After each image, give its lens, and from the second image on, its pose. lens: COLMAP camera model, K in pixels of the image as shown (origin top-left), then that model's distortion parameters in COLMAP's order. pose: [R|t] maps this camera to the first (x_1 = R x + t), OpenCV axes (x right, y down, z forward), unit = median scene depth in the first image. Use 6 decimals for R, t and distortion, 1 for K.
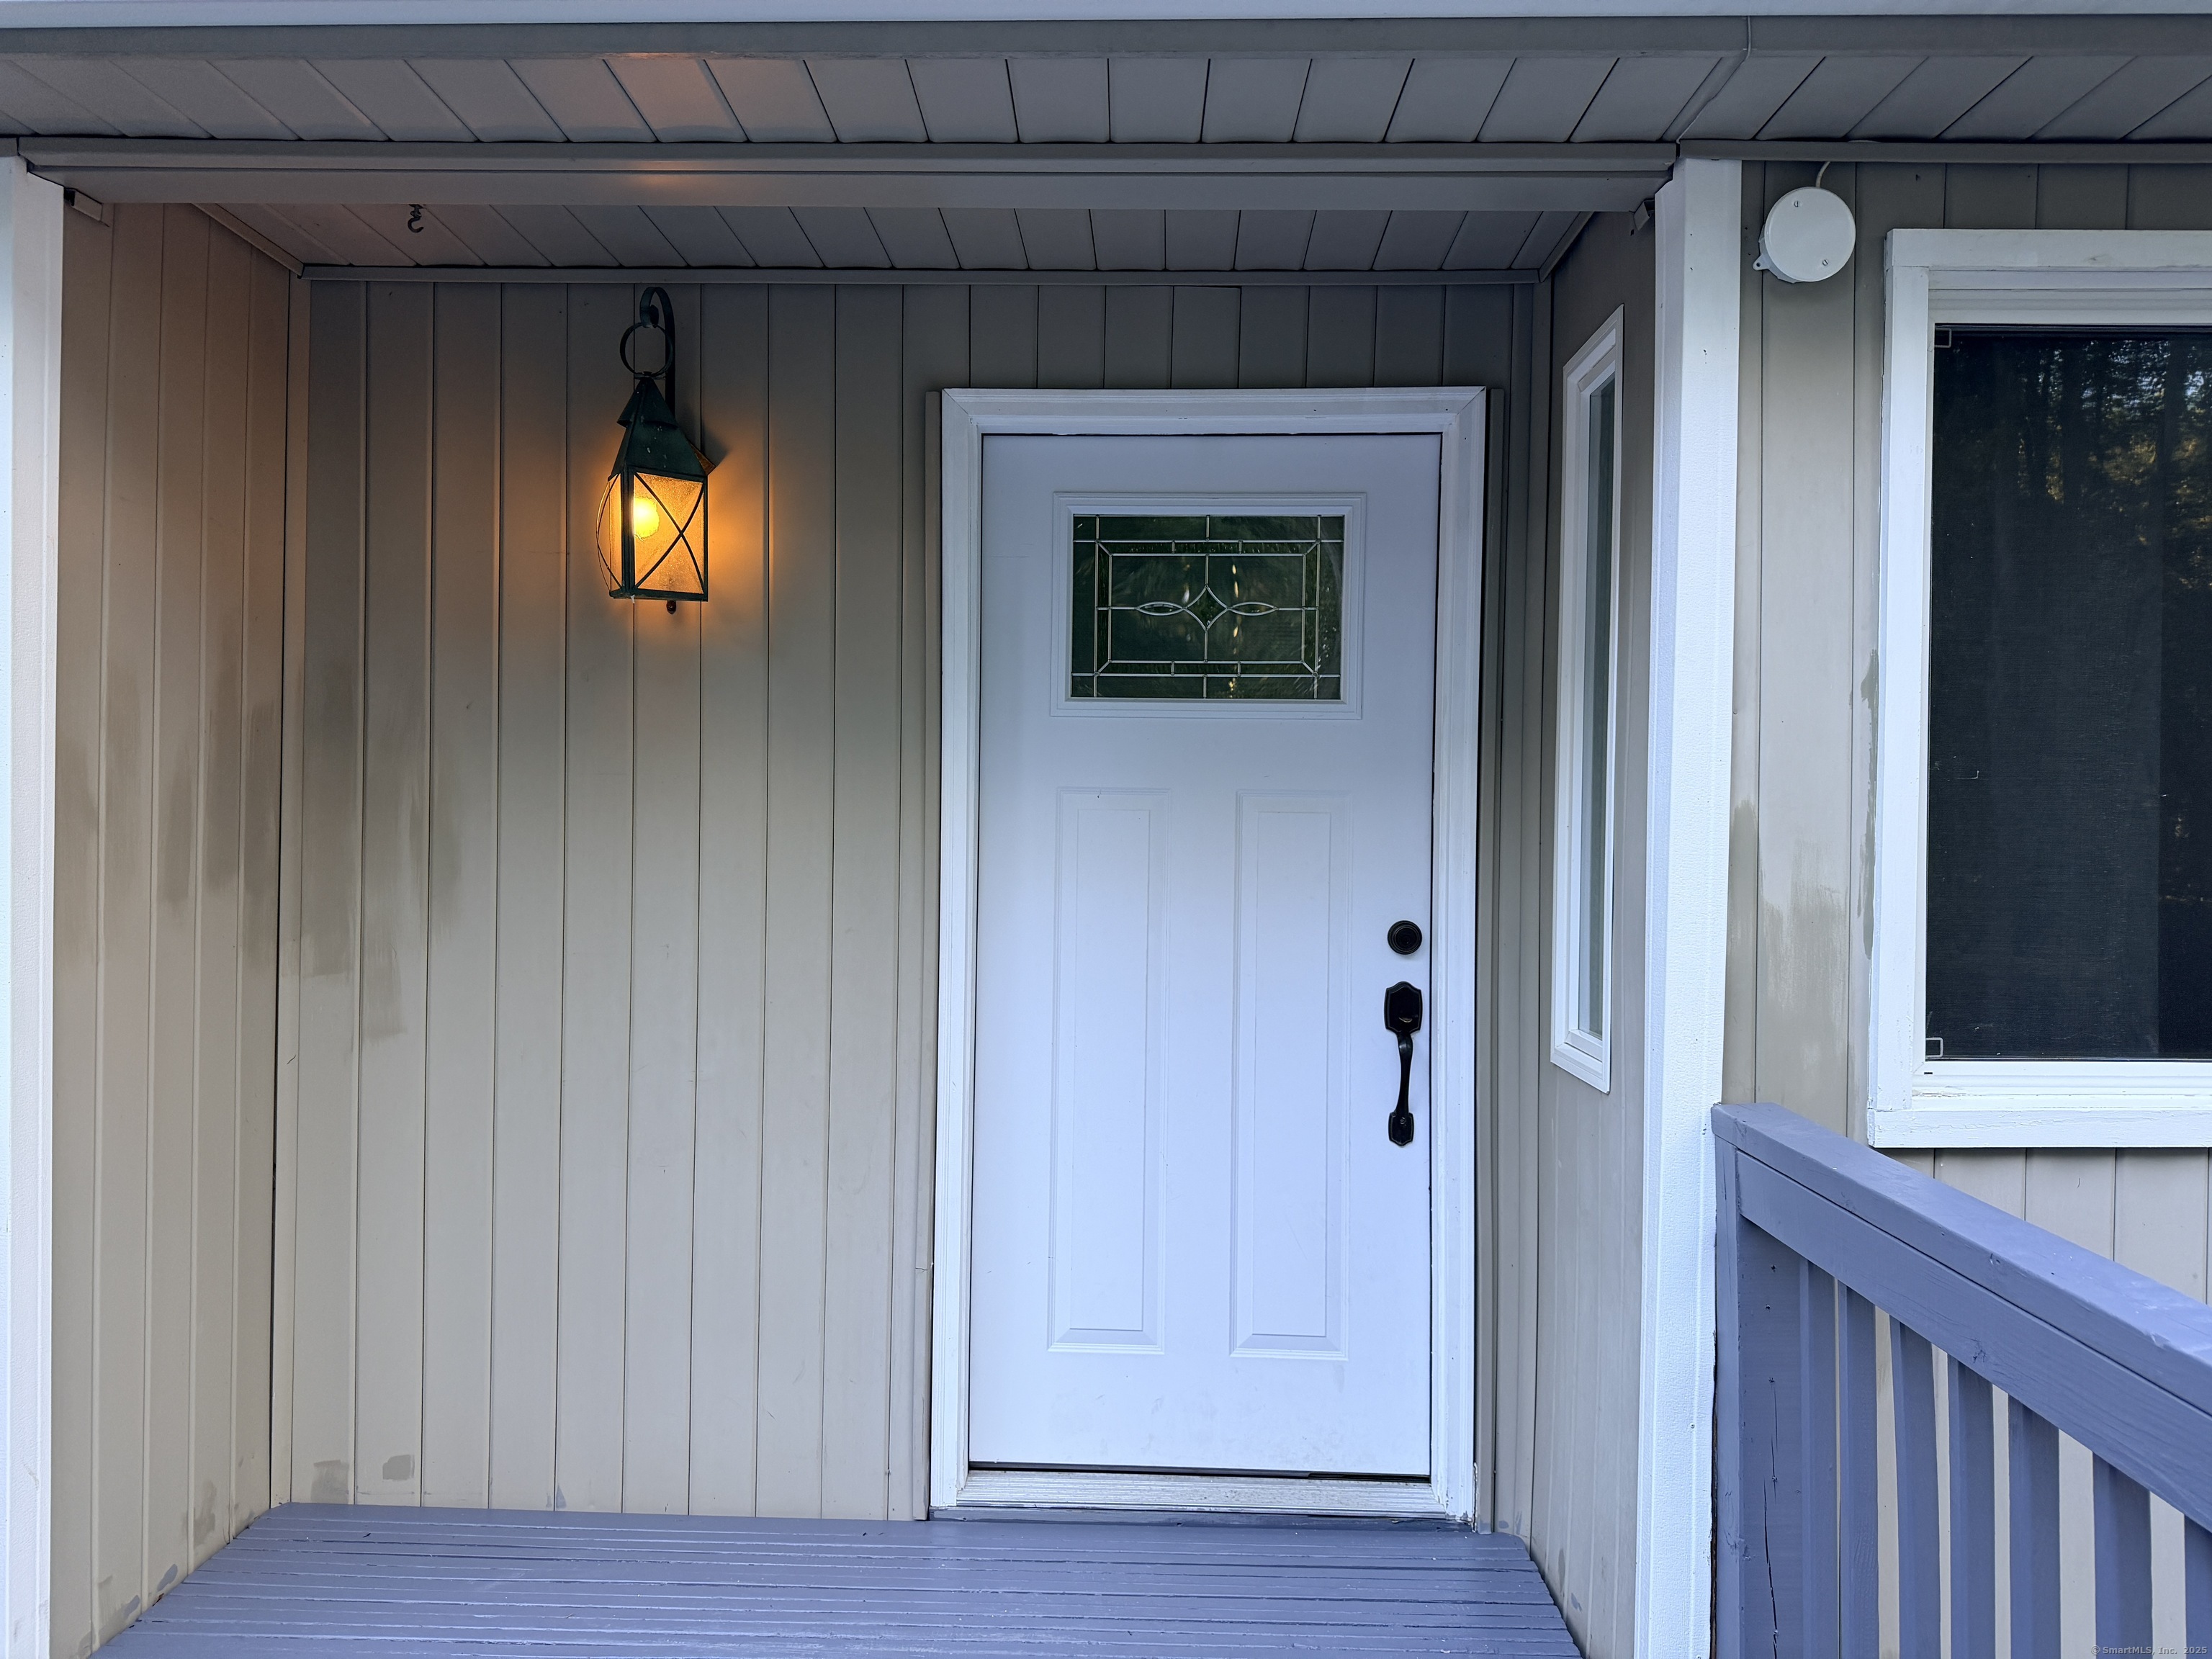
lens RADIAL K [[1531.7, 0, 1110.1], [0, 1531.7, 828.3], [0, 0, 1]] dist [0.086402, -0.115848]
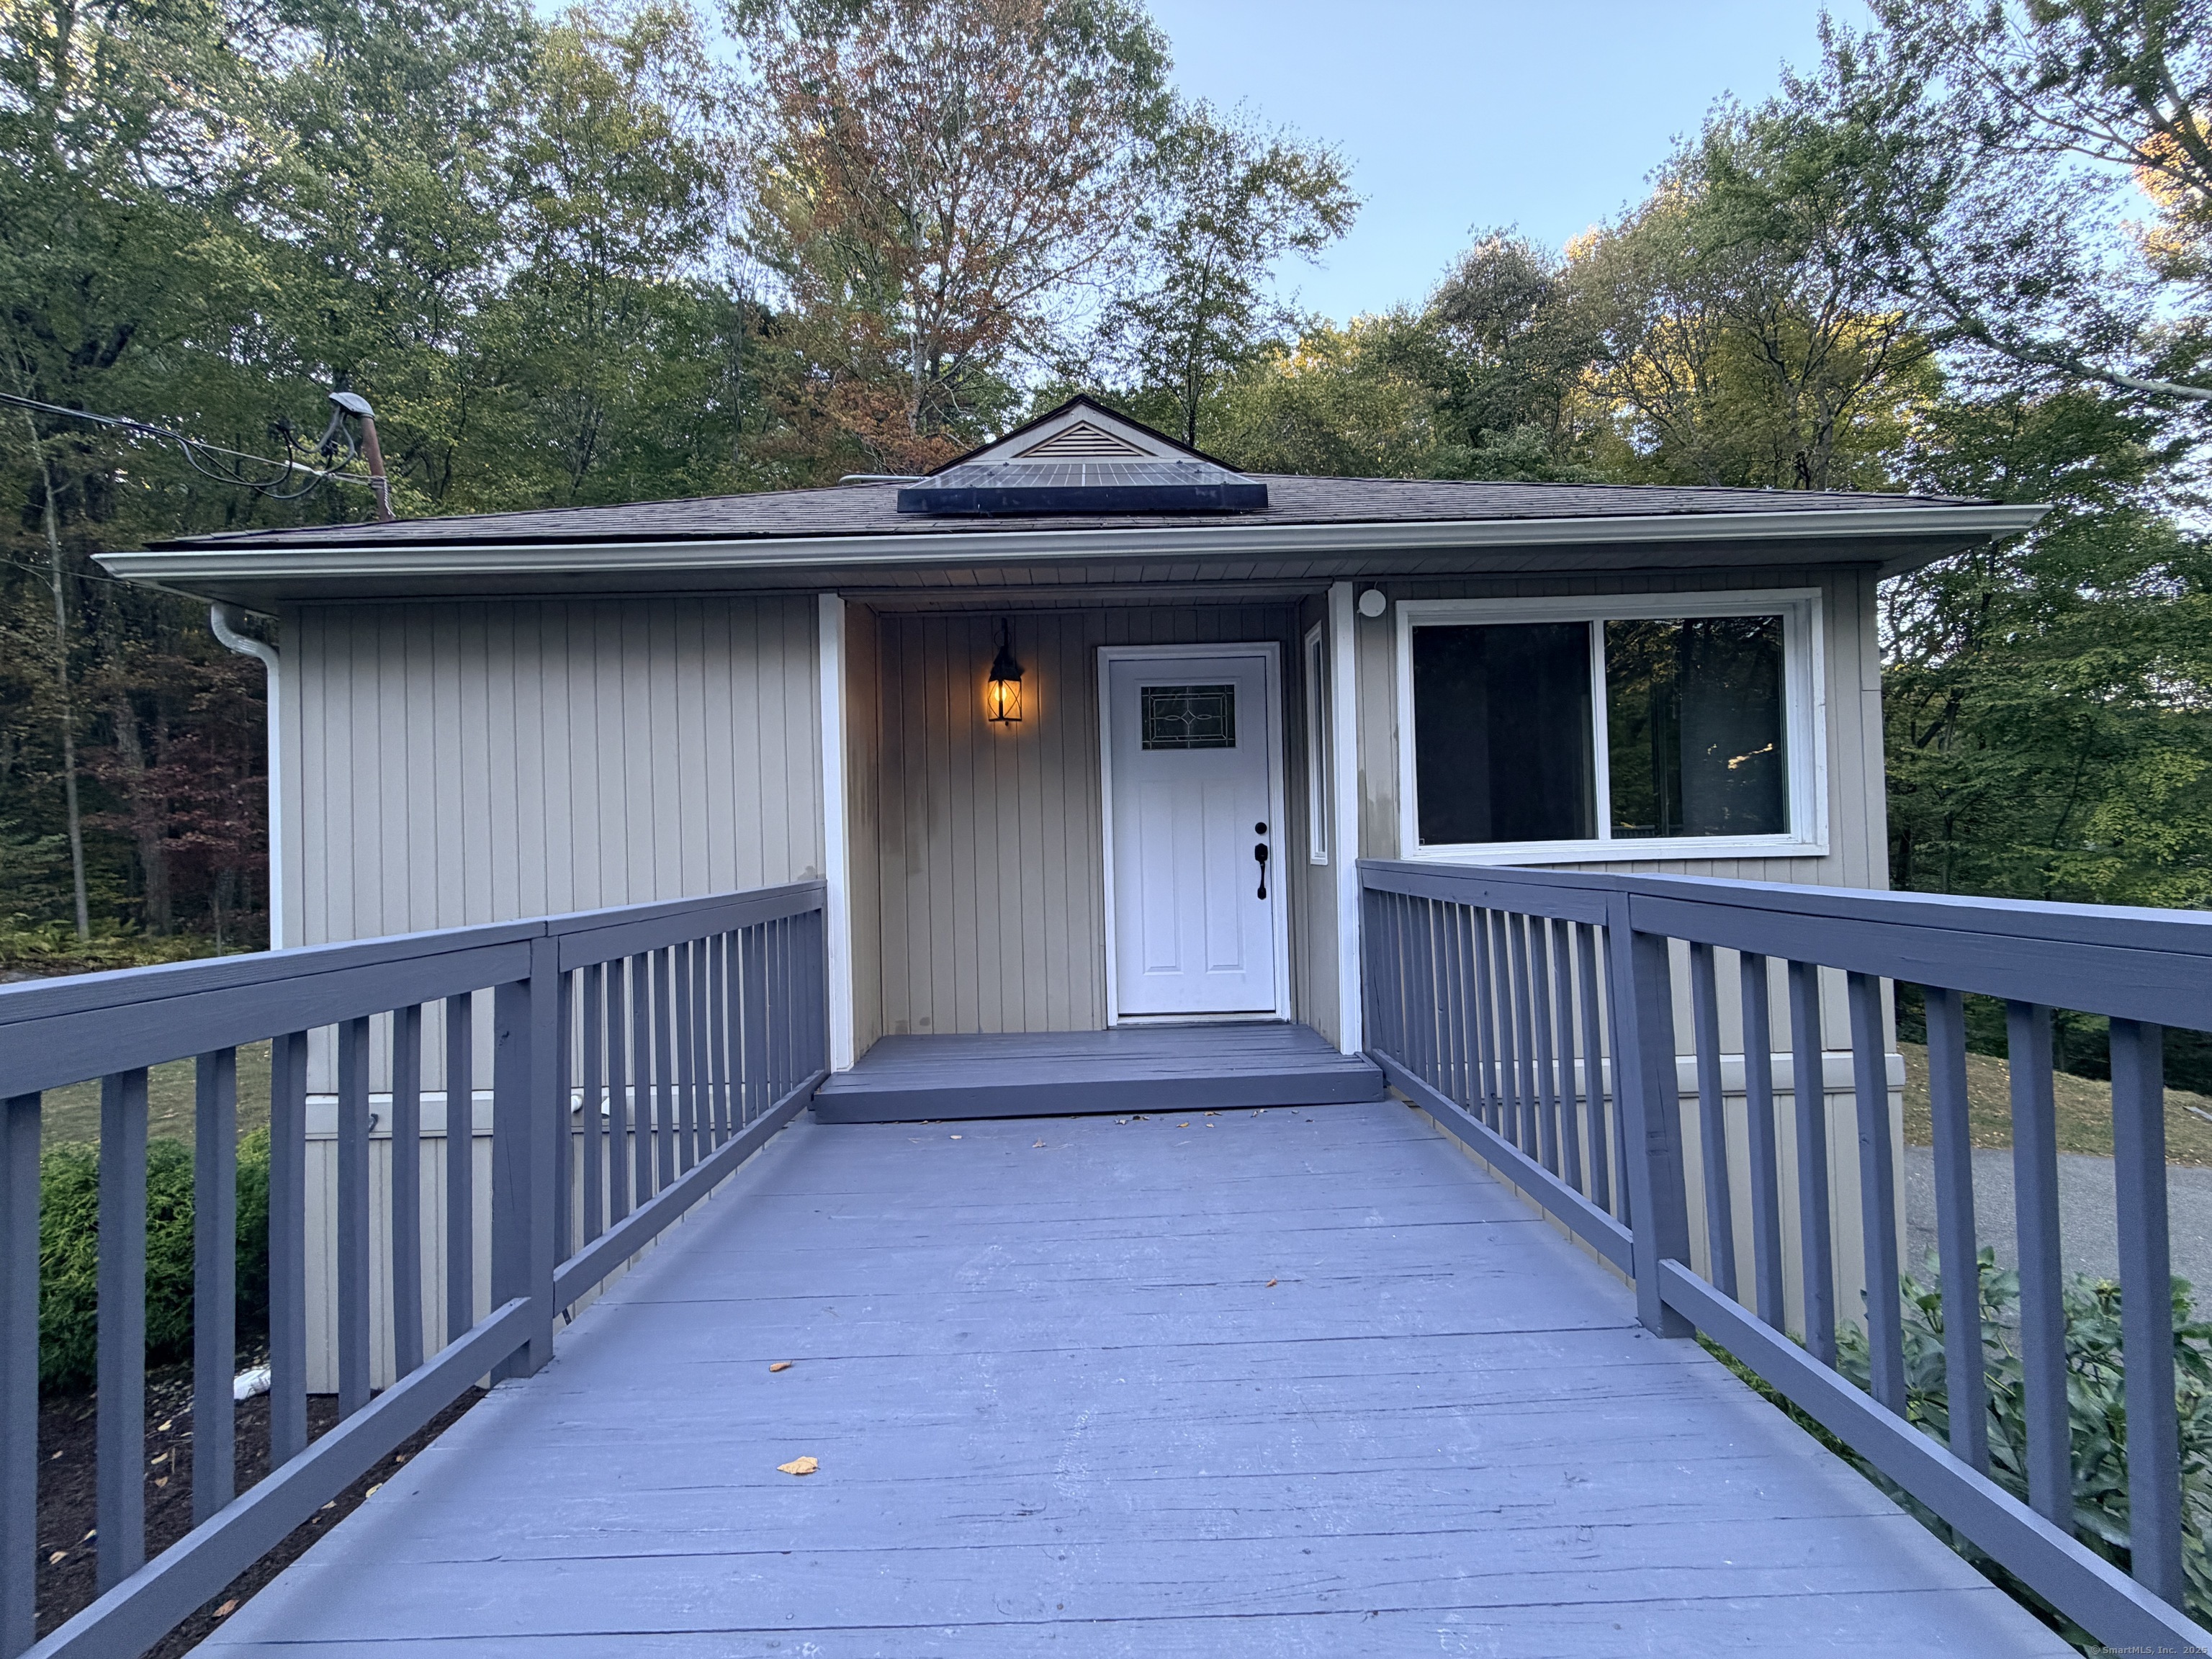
lens RADIAL K [[876.6, 0, 1091.3], [0, 876.6, 827.0], [0, 0, 1]] dist [-0.000111, -0.000410]
pose [[0.998955, -0.038435, 0.024715, -0.179181], [0.038859, 0.999102, -0.016902, 0.089777], [-0.024043, 0.017845, 0.999552, -0.687991]]
